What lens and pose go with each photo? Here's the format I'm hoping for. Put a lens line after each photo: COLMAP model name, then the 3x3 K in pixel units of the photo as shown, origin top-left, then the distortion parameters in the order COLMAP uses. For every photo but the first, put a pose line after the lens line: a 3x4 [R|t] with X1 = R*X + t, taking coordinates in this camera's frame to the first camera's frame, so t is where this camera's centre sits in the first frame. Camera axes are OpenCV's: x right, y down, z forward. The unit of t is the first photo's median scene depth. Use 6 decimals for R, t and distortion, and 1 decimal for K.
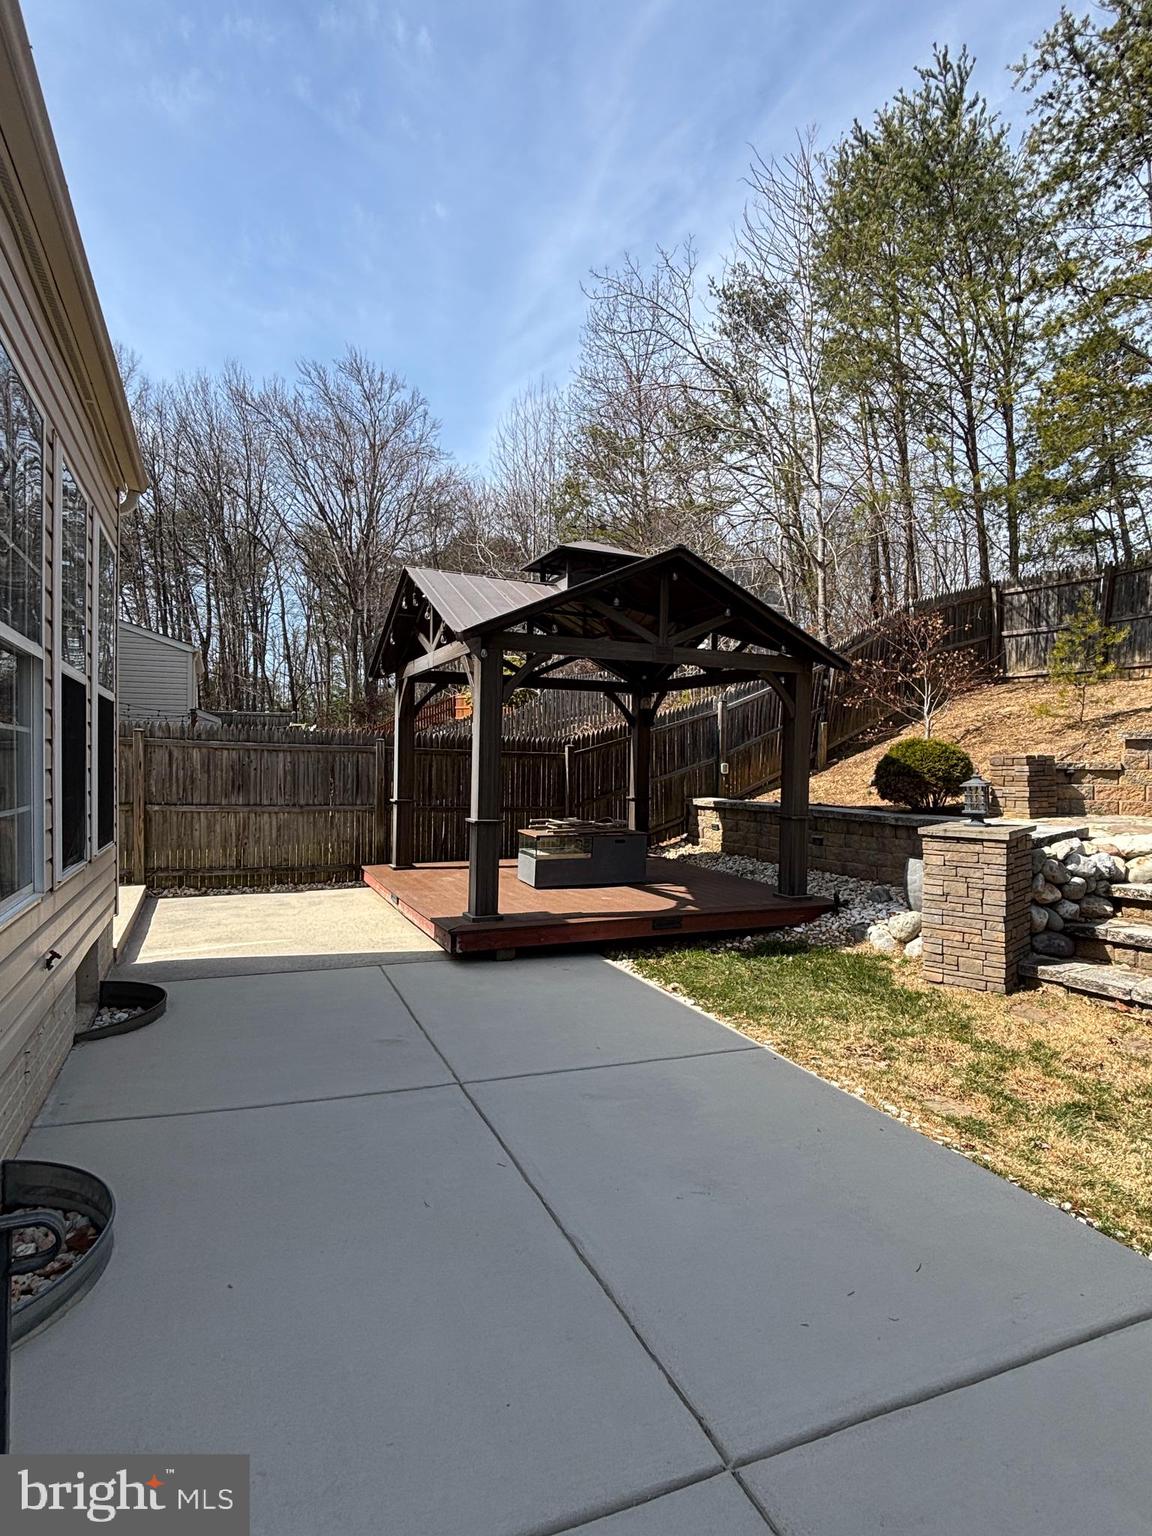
lens RADIAL K [[807.4, 0, 582.2], [0, 807.4, 769.7], [0, 0, 1]] dist [0.036517, -0.054720]
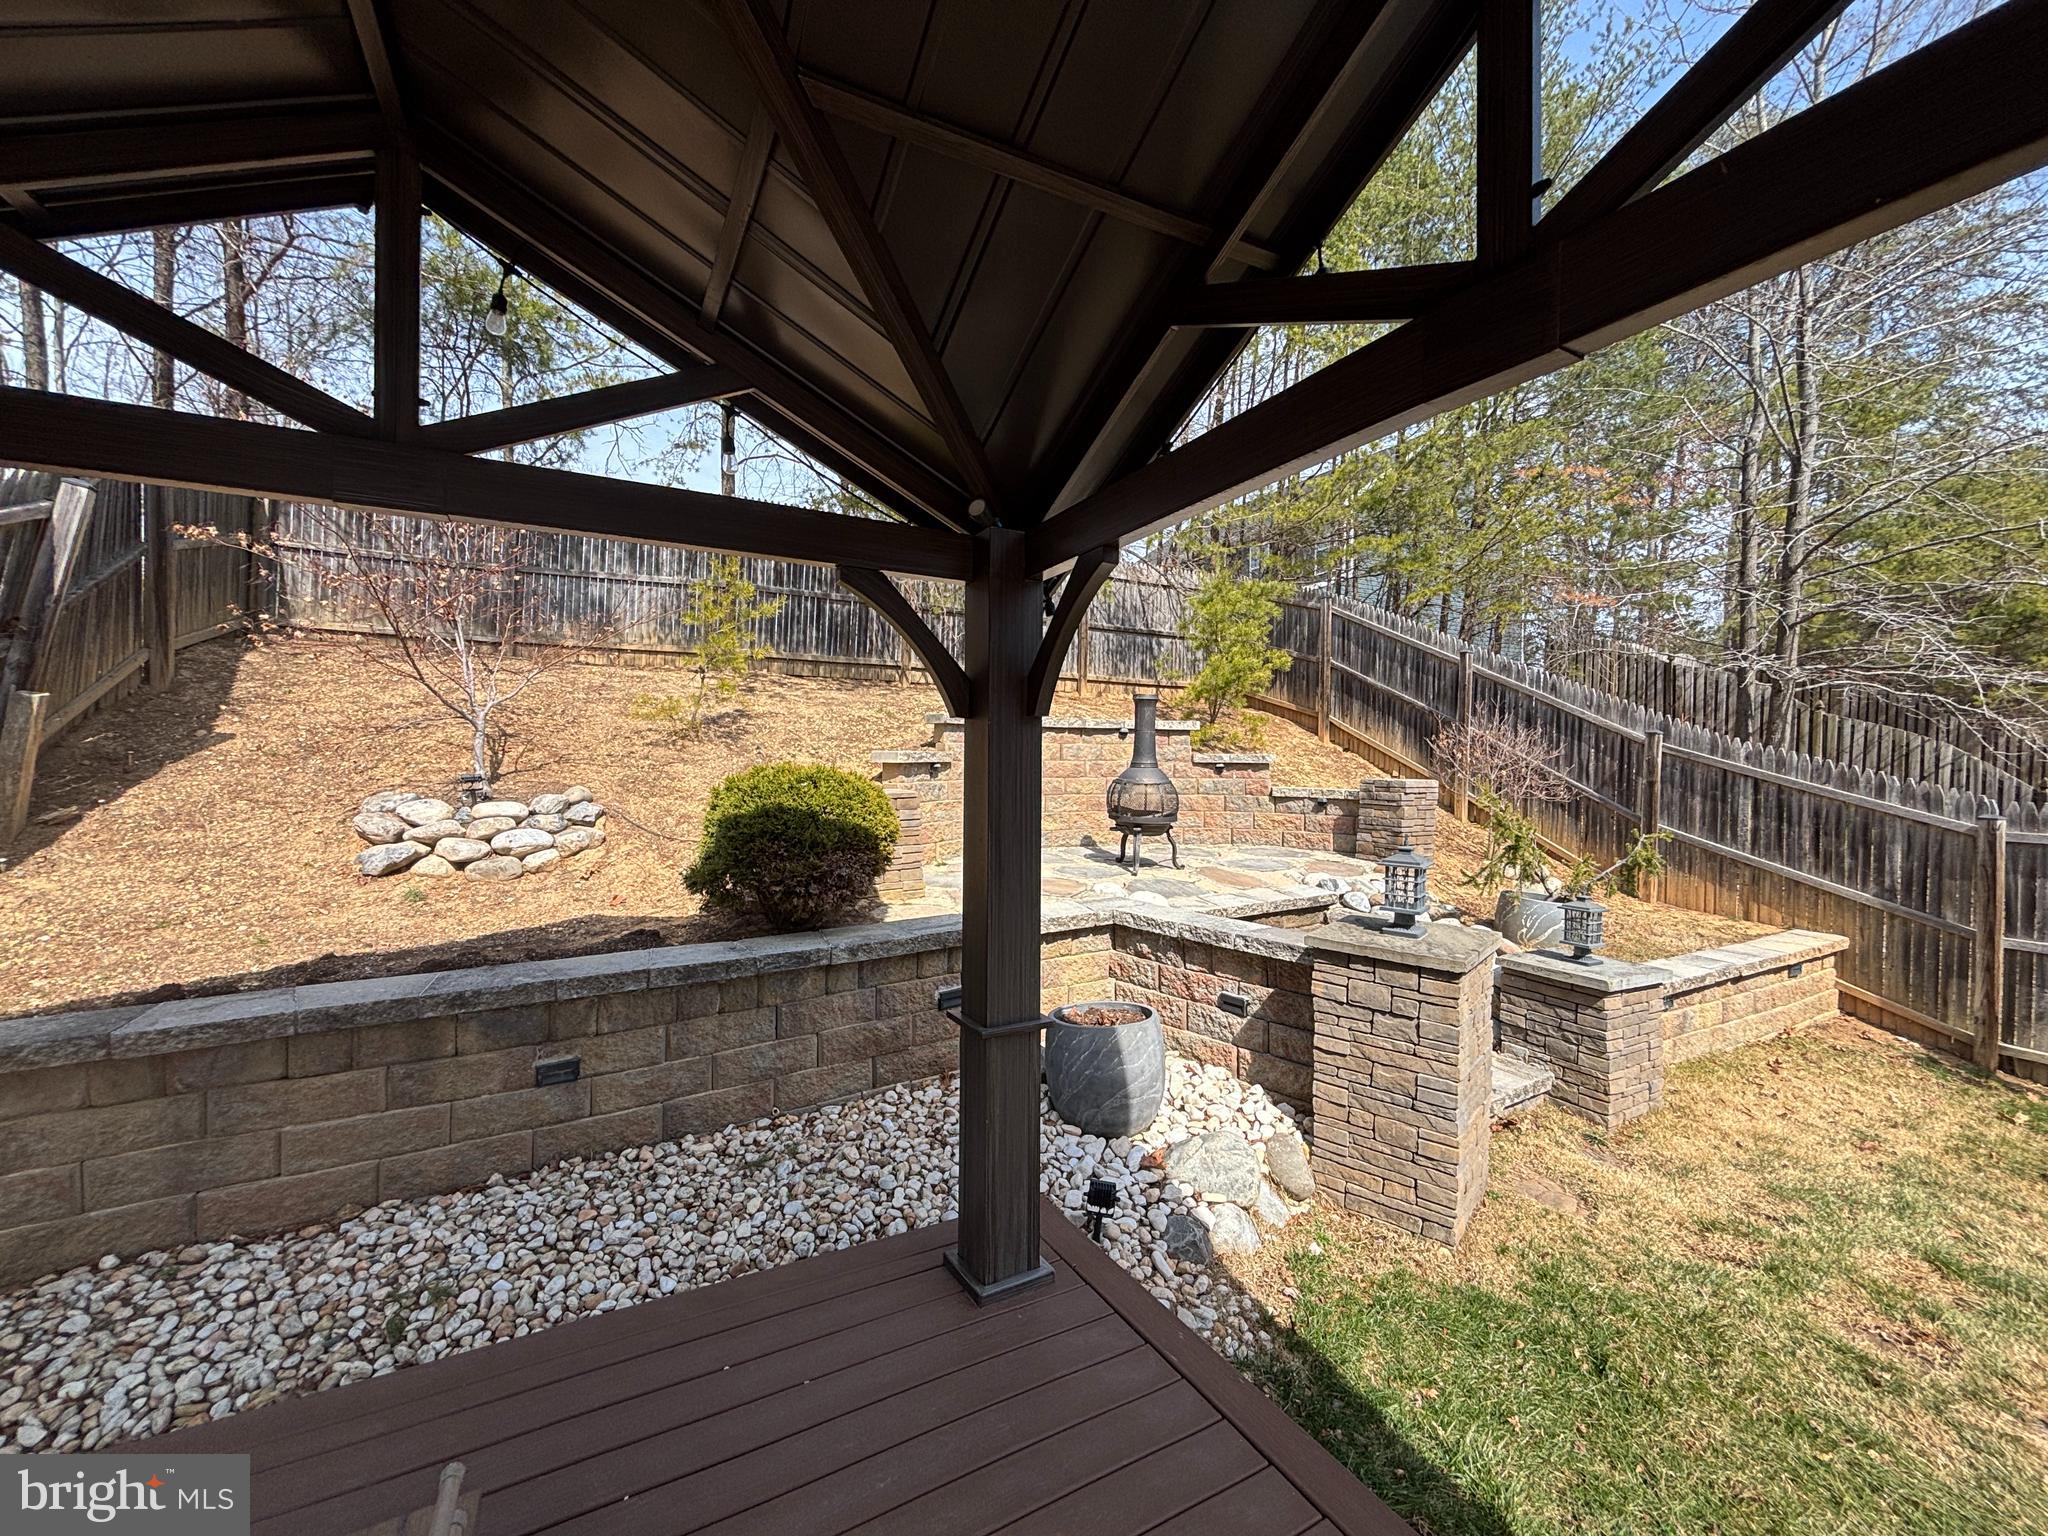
lens RADIAL K [[817.8, 0, 1017.9], [0, 817.8, 766.6], [0, 0, 1]] dist [0.000558, -0.000710]
pose [[-0.059955, -0.017960, 0.998040, -0.052288], [0.011418, 0.999760, 0.018677, -0.040860], [-0.998136, 0.012515, -0.059735, 0.831478]]
